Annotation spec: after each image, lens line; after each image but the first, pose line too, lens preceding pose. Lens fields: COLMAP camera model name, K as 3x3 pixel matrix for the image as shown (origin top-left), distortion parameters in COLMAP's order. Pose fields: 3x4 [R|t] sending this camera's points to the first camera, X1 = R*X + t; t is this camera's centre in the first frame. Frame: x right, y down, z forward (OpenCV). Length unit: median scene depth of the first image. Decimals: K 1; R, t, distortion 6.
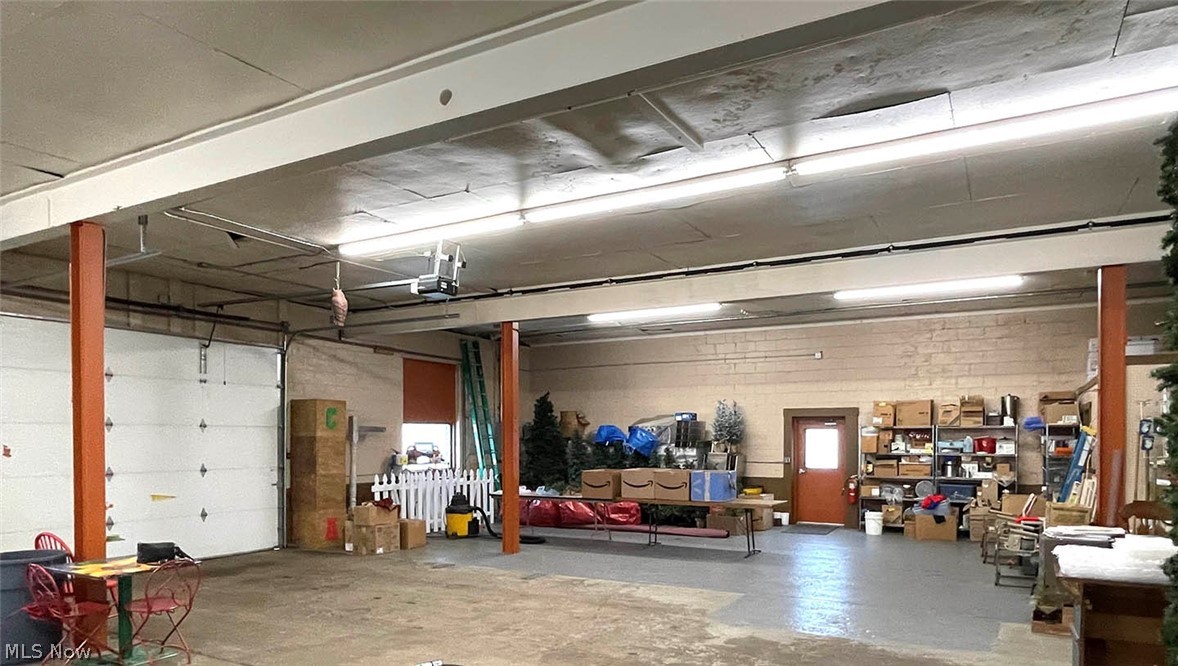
lens RADIAL K [[734.6, 0, 589.0], [0, 734.6, 333.0], [0, 0, 1]] dist [-0.000637, 0.000741]
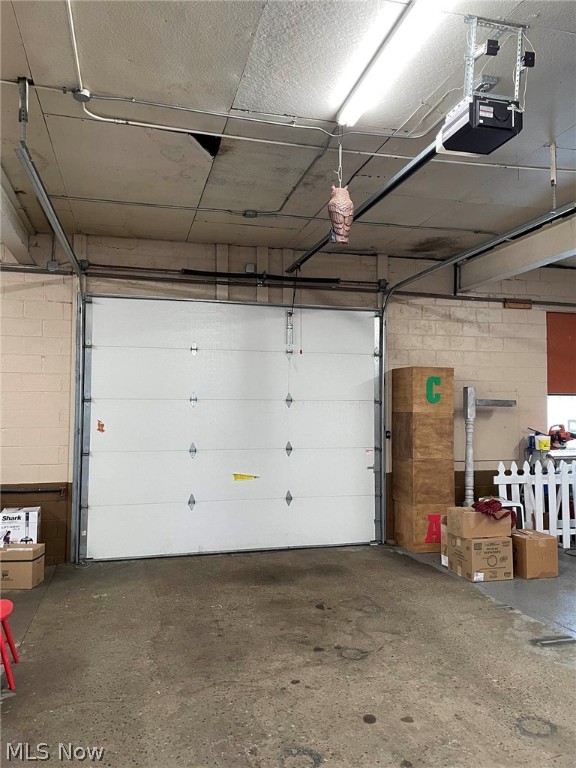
lens RADIAL K [[594.4, 0, 288.0], [0, 594.4, 384.0], [0, 0, 1]] dist [0.126253, -0.193669]
pose [[0.721284, -0.027429, -0.692096, -0.013016], [0.095420, 0.993623, 0.060066, 0.057632], [0.686036, -0.109364, 0.719302, 0.437987]]
